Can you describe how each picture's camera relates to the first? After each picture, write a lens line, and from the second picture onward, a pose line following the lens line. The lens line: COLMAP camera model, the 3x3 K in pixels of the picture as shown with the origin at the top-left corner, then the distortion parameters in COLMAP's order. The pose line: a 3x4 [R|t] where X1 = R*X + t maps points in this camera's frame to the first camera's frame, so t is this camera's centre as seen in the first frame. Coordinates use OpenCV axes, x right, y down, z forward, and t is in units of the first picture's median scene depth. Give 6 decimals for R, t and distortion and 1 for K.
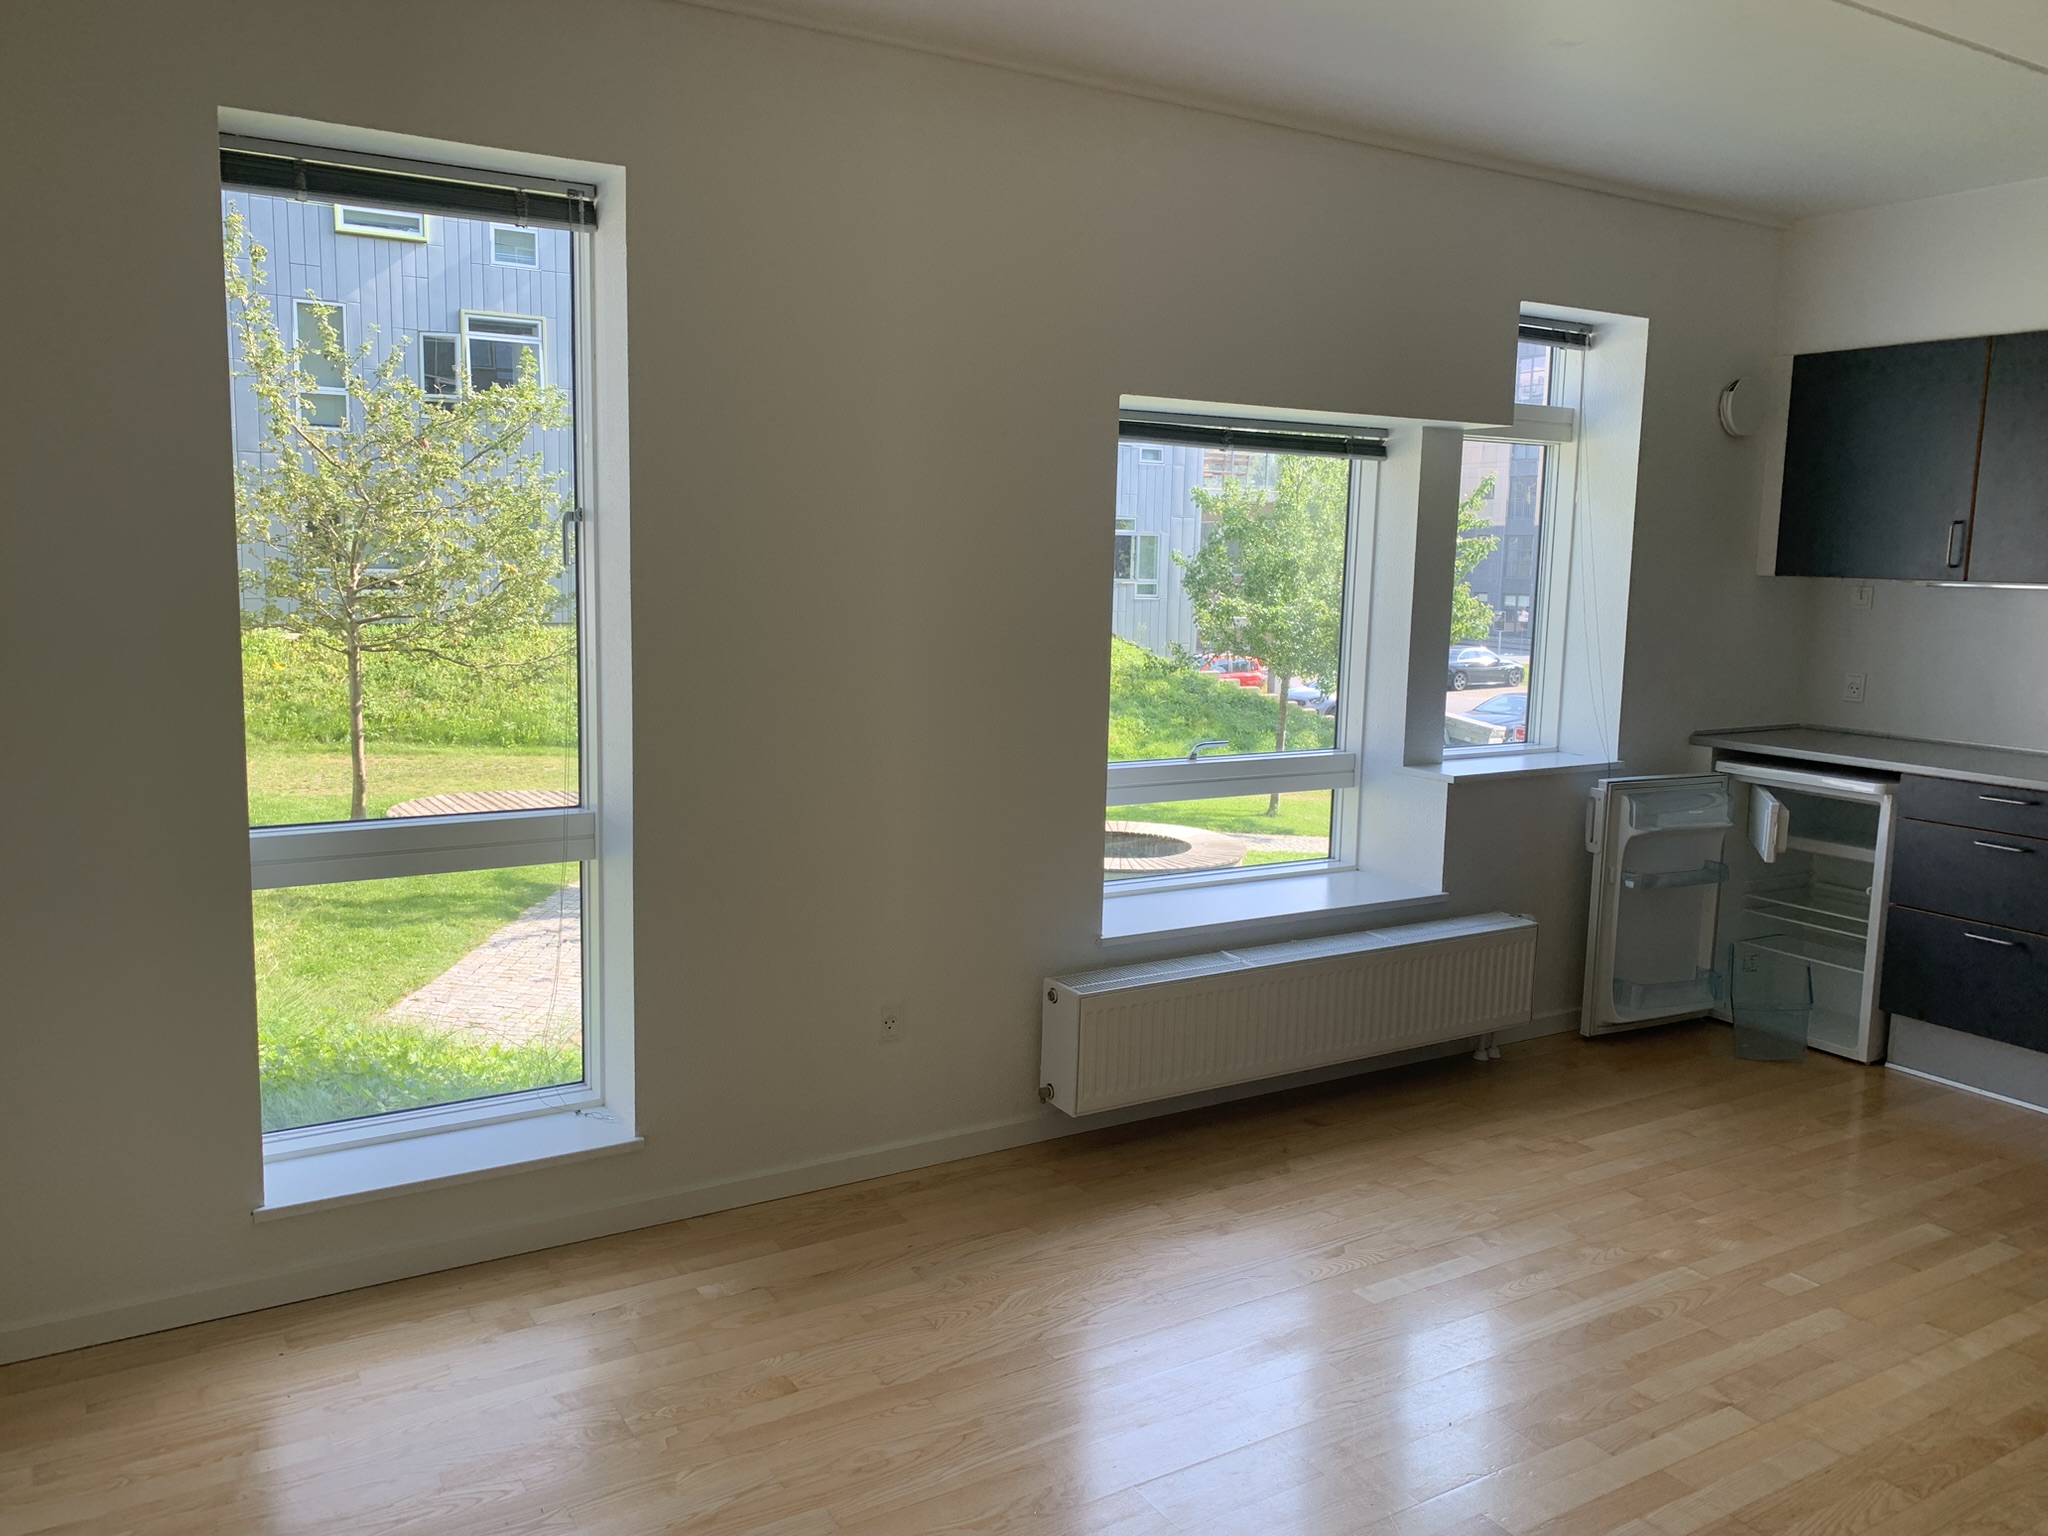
lens RADIAL K [[1584.4, 0, 1014.6], [0, 1584.4, 756.2], [0, 0, 1]] dist [0.079798, -0.134896]
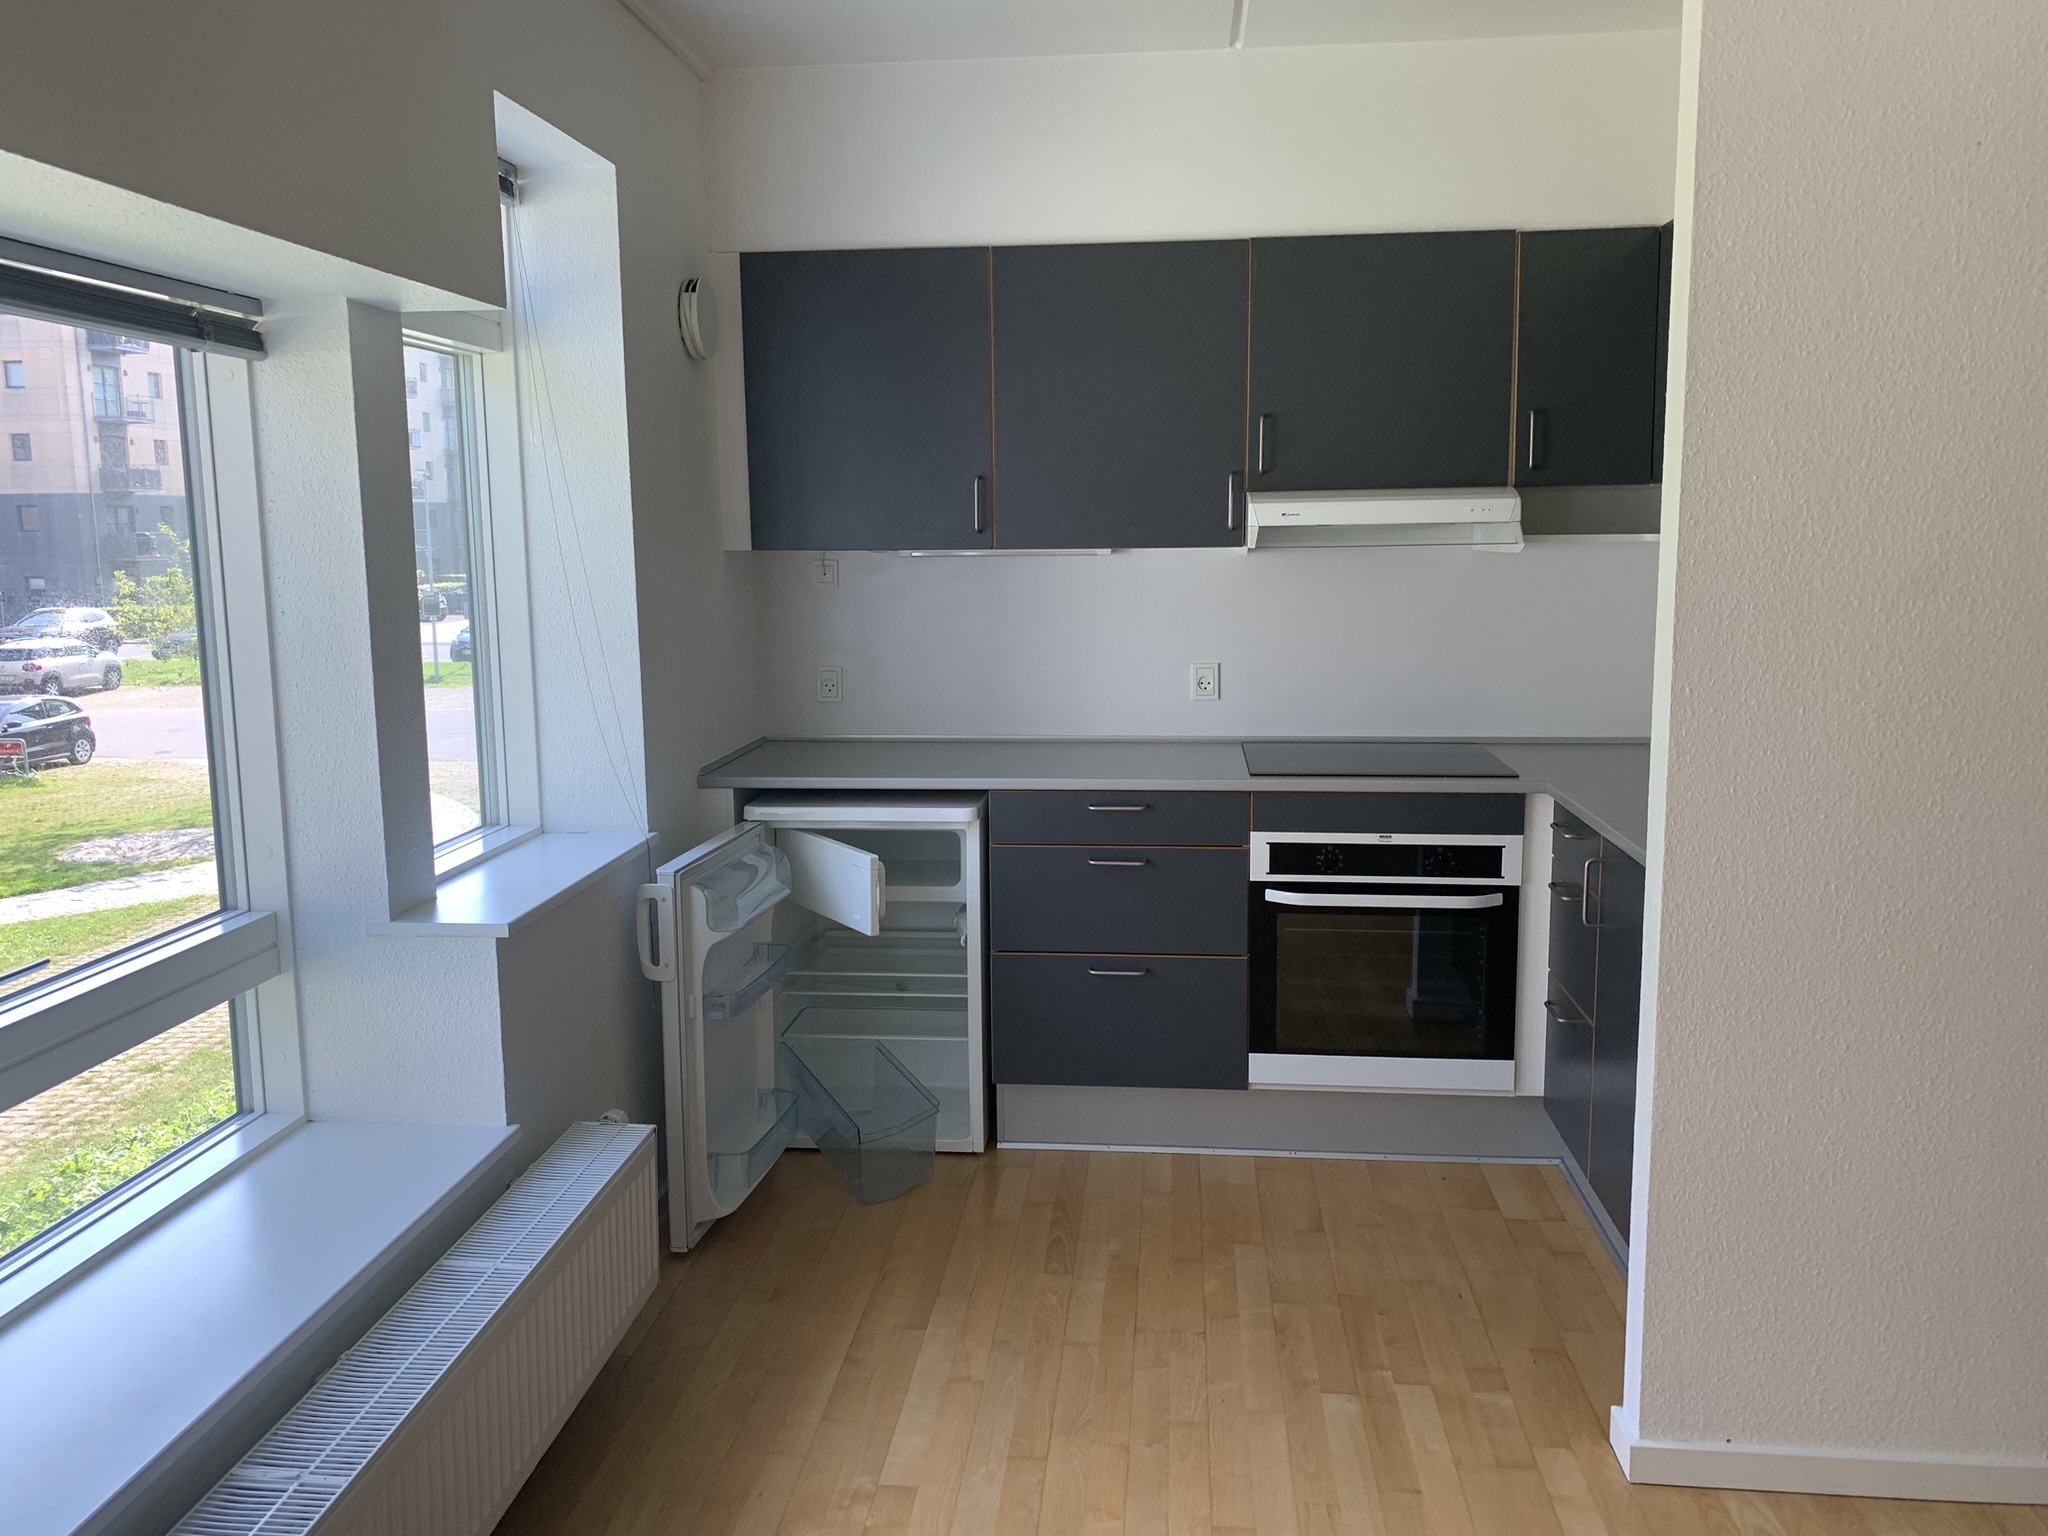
lens RADIAL K [[1540.3, 0, 1000.5], [0, 1540.3, 744.0], [0, 0, 1]] dist [0.147646, -0.279254]
pose [[0.600126, -0.141054, 0.787371, -0.048092], [0.128003, 0.988579, 0.079537, -0.071586], [-0.789597, 0.053054, 0.611327, 0.507376]]
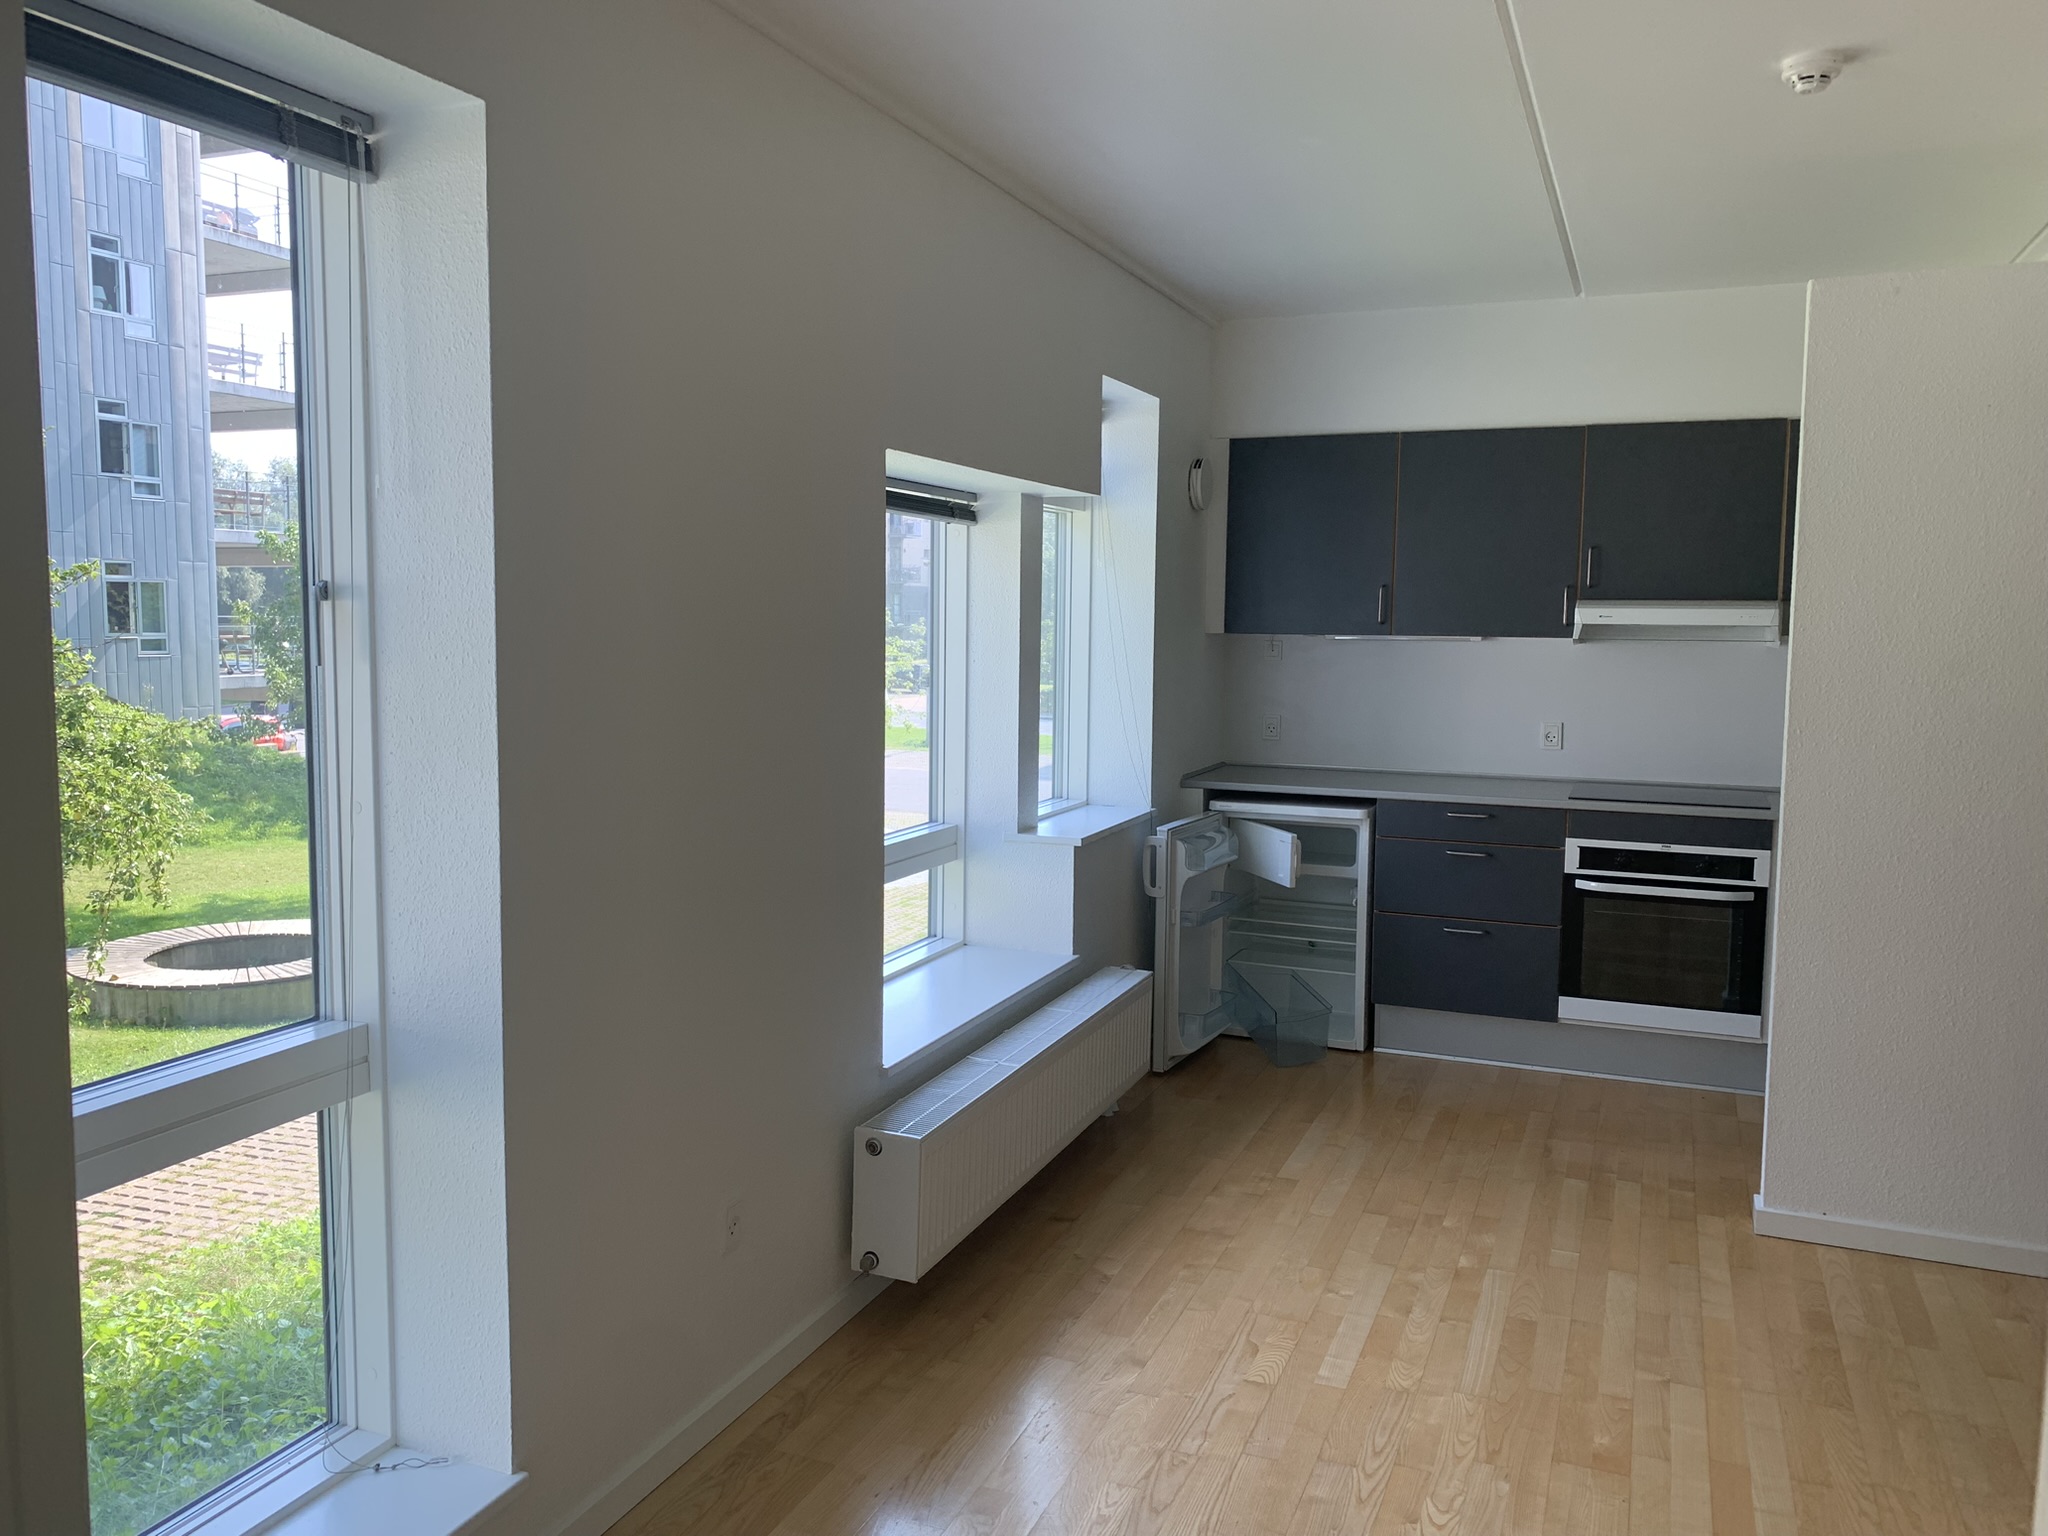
lens RADIAL K [[1584.4, 0, 1014.6], [0, 1584.4, 756.2], [0, 0, 1]] dist [0.079798, -0.134896]
pose [[0.797349, -0.069525, 0.599500, -0.346865], [0.085160, 0.996365, 0.002284, -0.045036], [-0.597479, 0.049233, 0.800371, 0.217715]]
